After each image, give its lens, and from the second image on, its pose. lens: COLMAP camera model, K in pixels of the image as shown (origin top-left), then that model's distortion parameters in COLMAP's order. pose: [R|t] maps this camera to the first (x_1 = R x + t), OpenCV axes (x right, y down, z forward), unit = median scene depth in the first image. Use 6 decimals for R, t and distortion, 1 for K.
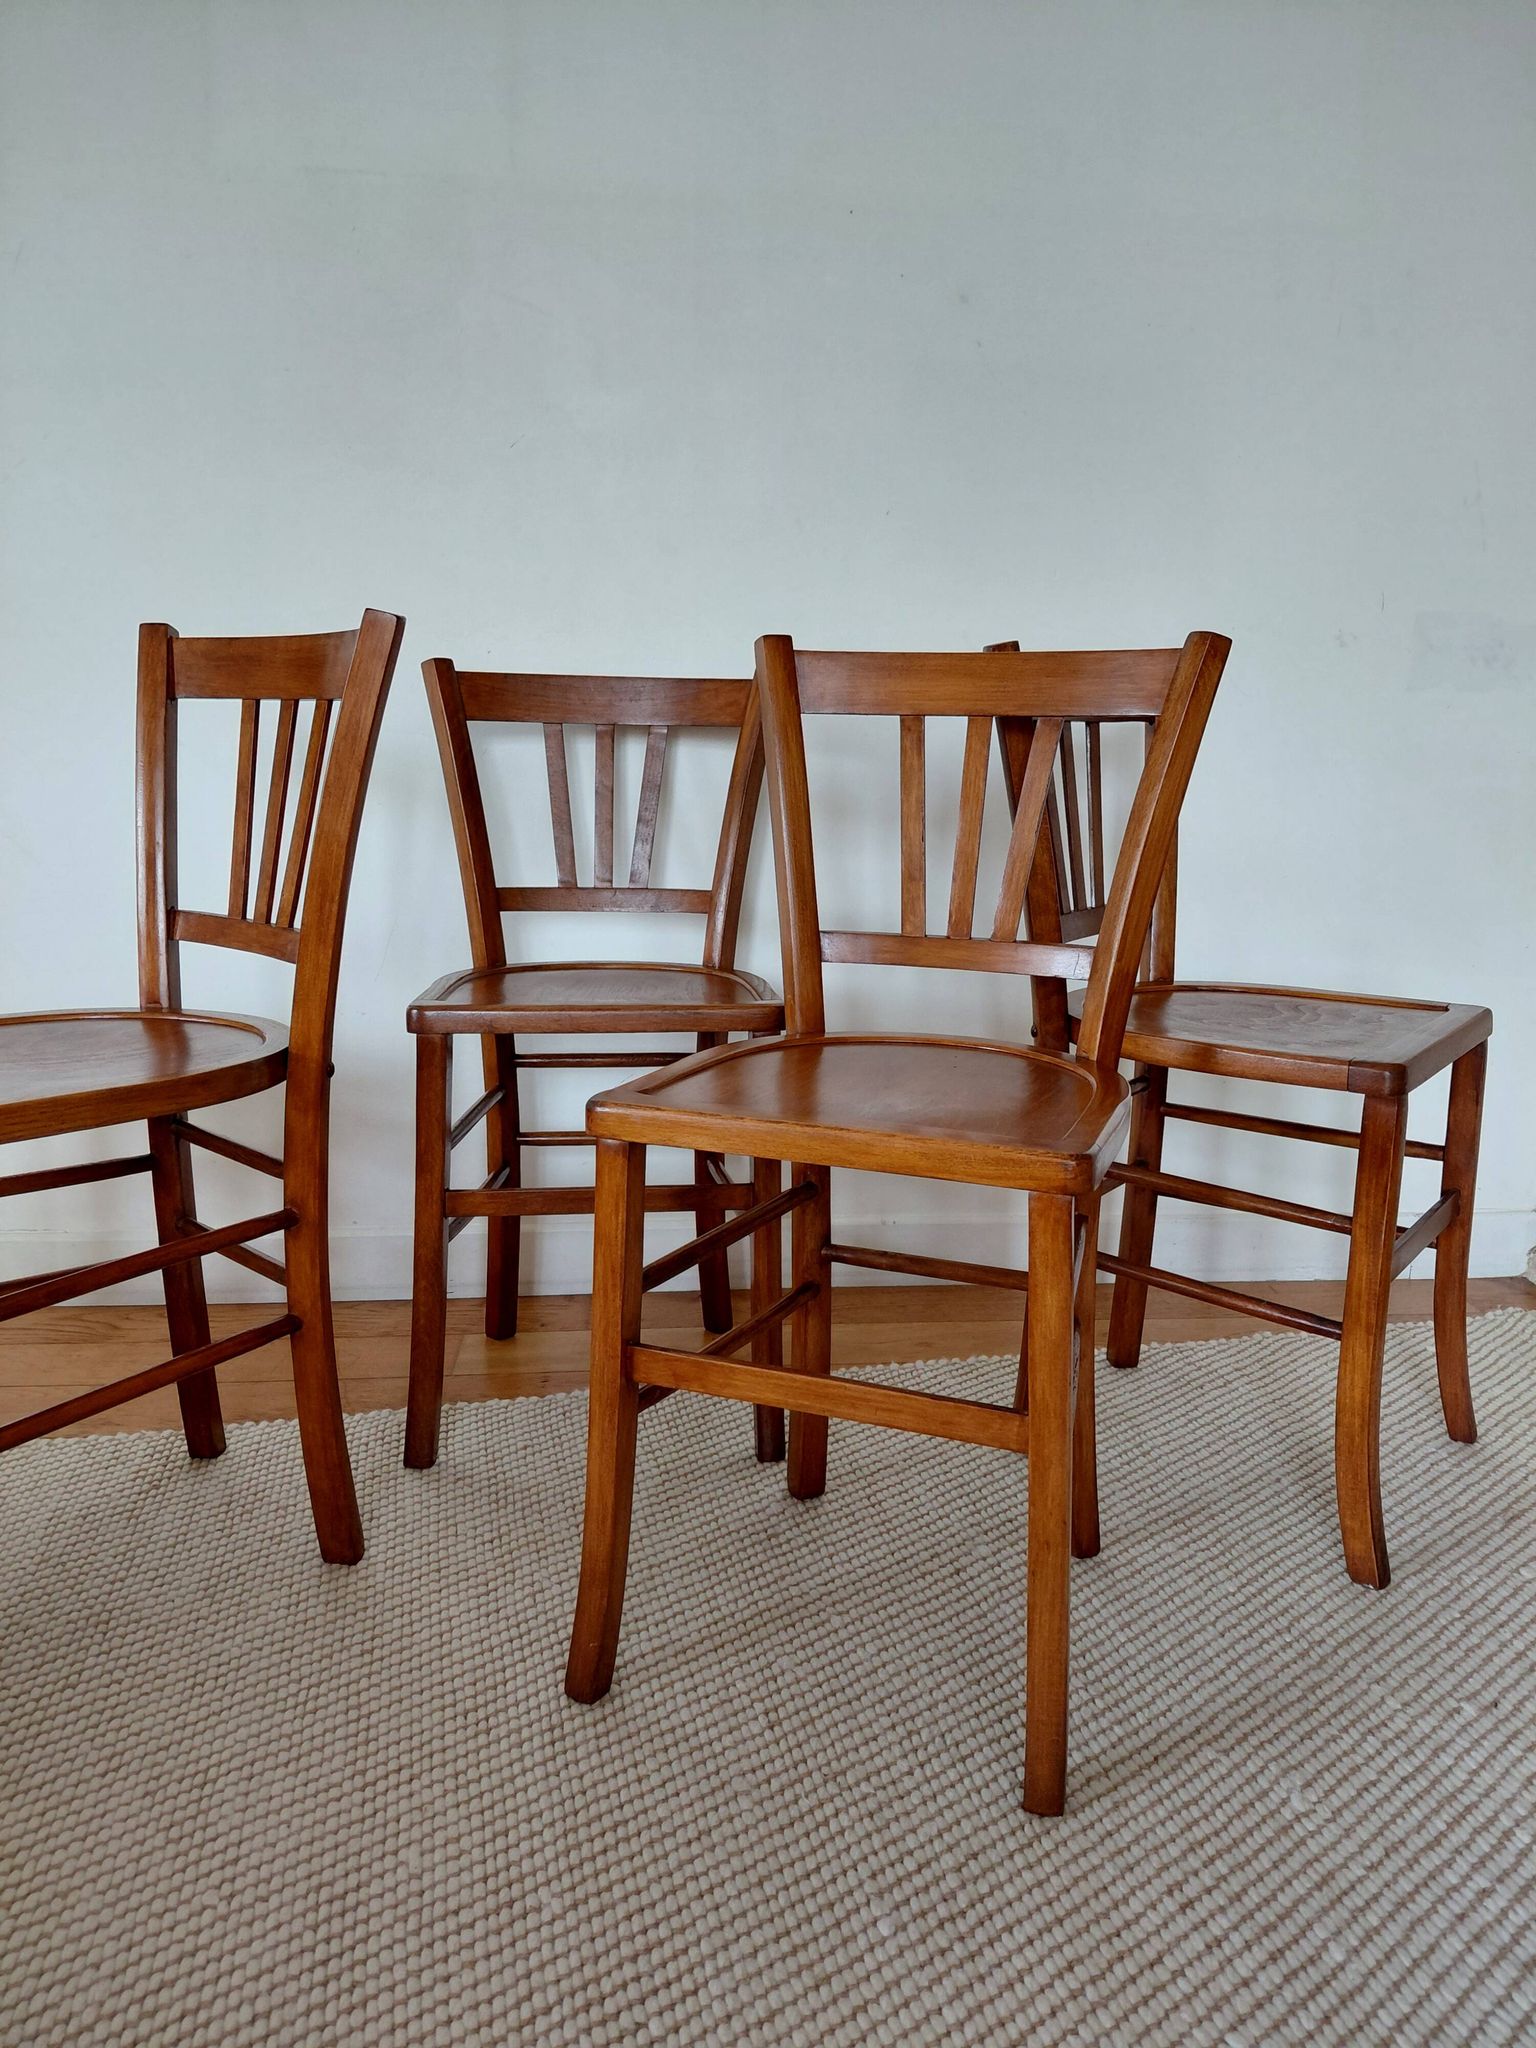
lens RADIAL K [[1582.2, 0, 806.7], [0, 1582.2, 1000.8], [0, 0, 1]] dist [0.003944, -0.046886]
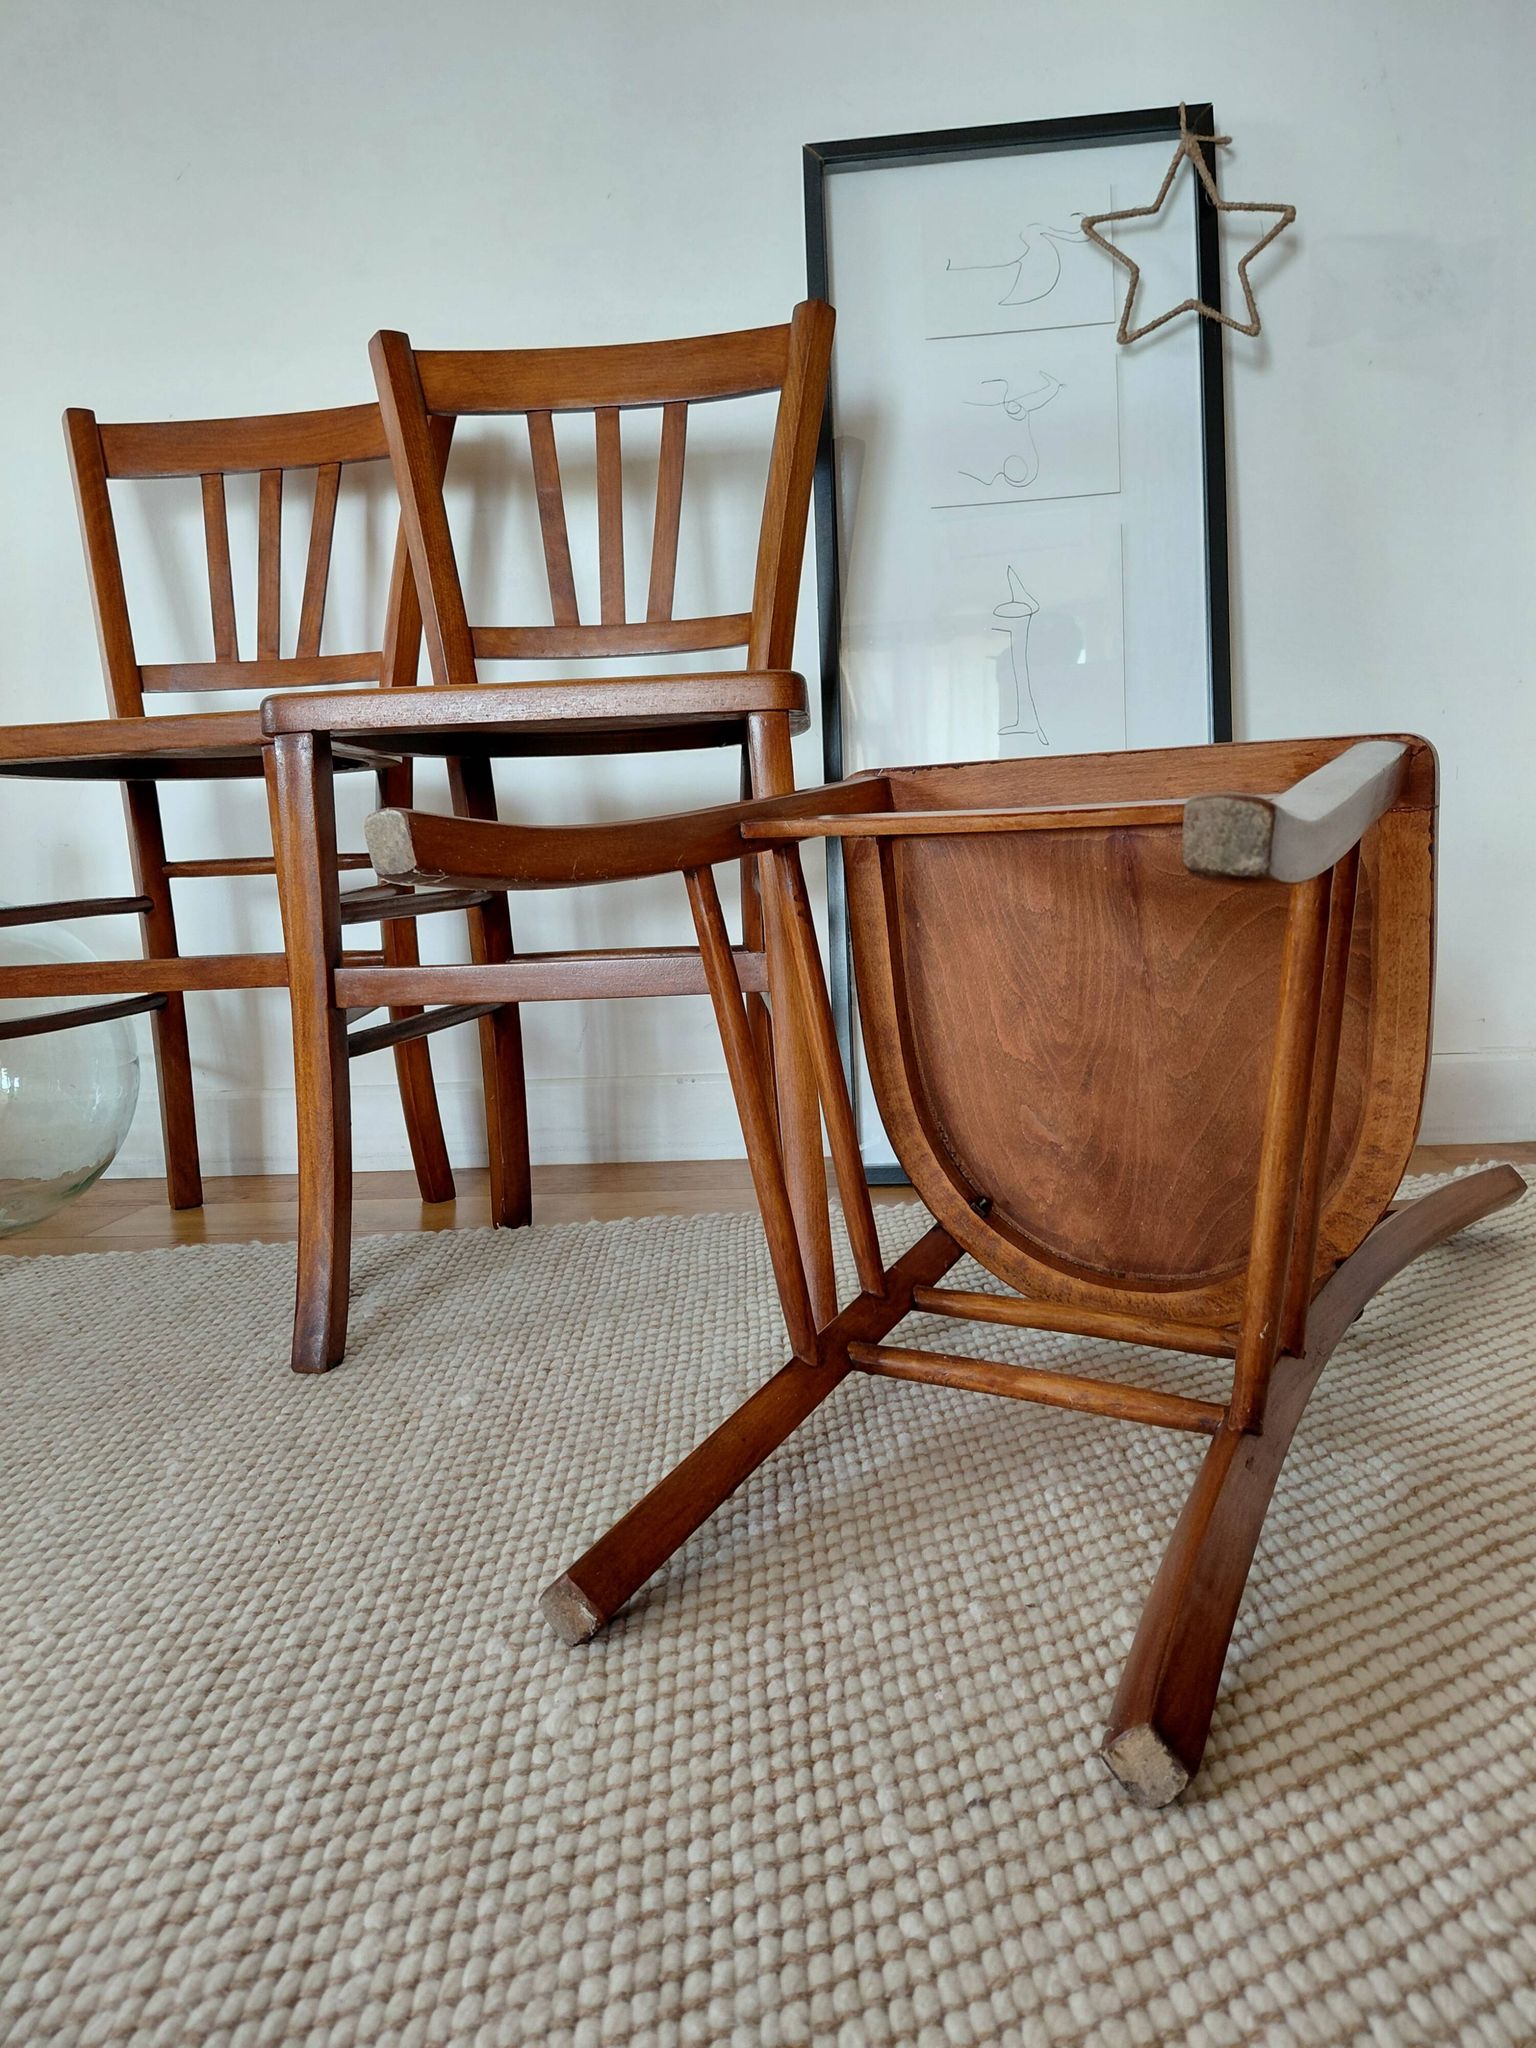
lens RADIAL K [[1582.2, 0, 808.4], [0, 1582.2, 1015.2], [0, 0, 1]] dist [0.003944, -0.046886]
pose [[0.975679, -0.038934, -0.215718, 0.404216], [0.030631, 0.998661, -0.041700, 0.198969], [0.217053, 0.034078, 0.975565, 0.315270]]
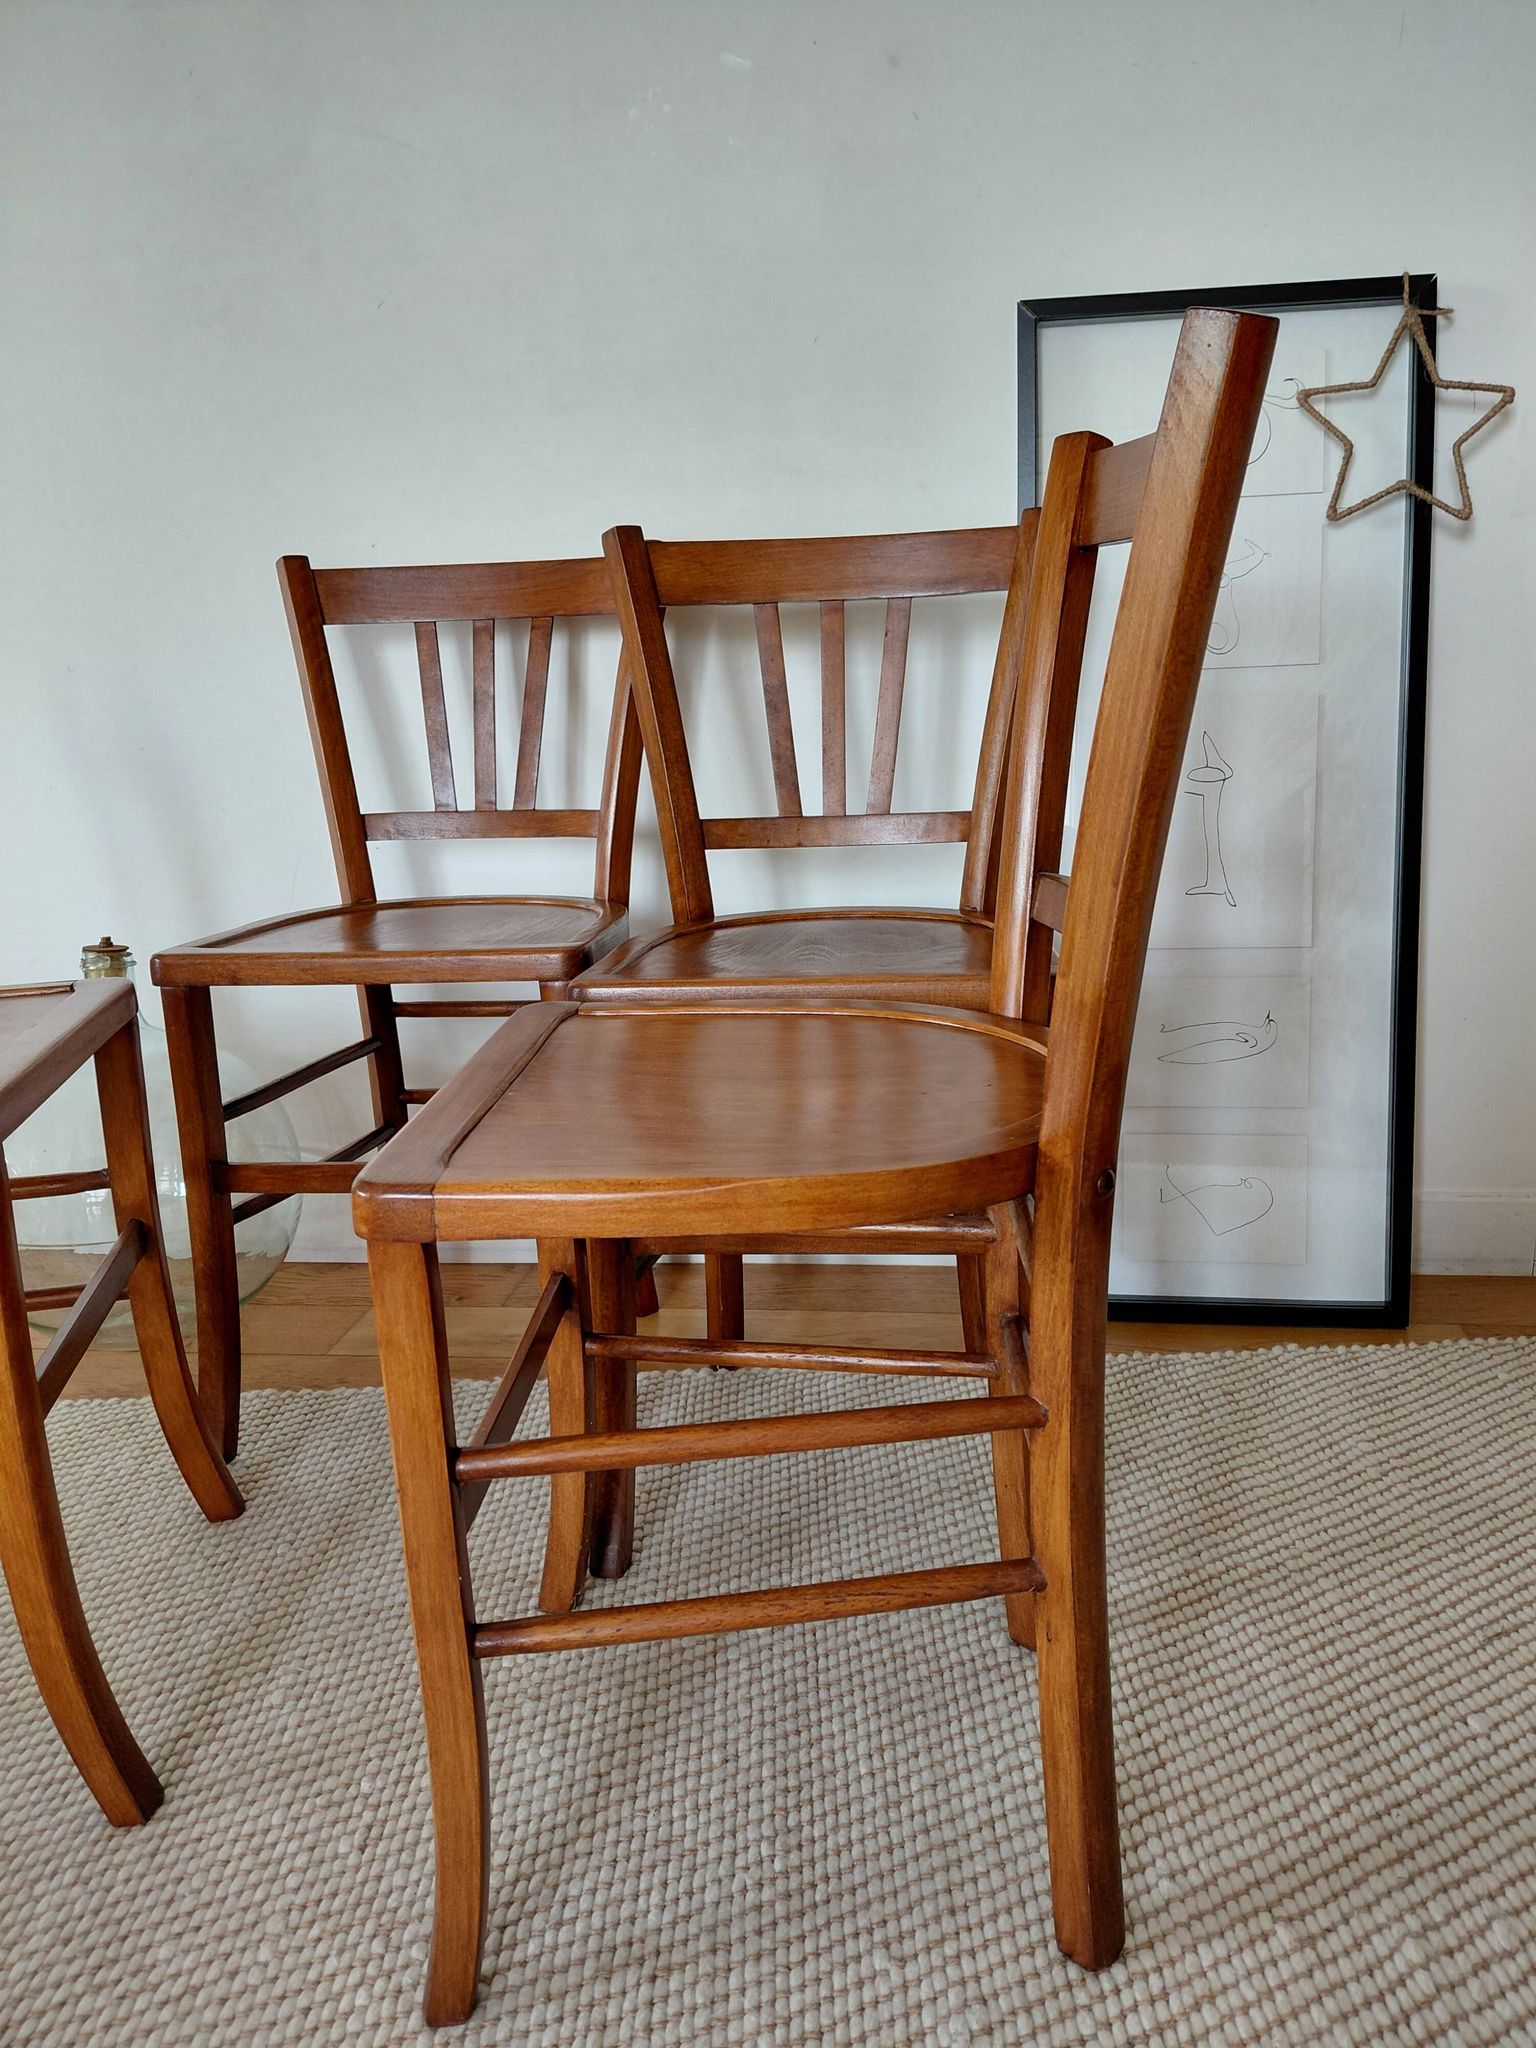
lens RADIAL K [[1582.2, 0, 790.3], [0, 1582.2, 1035.1], [0, 0, 1]] dist [0.003944, -0.046886]
pose [[0.971684, 0.001286, -0.236281, 0.301582], [0.015939, 0.997351, 0.070974, -0.009151], [0.235746, -0.072730, 0.969089, 0.233331]]
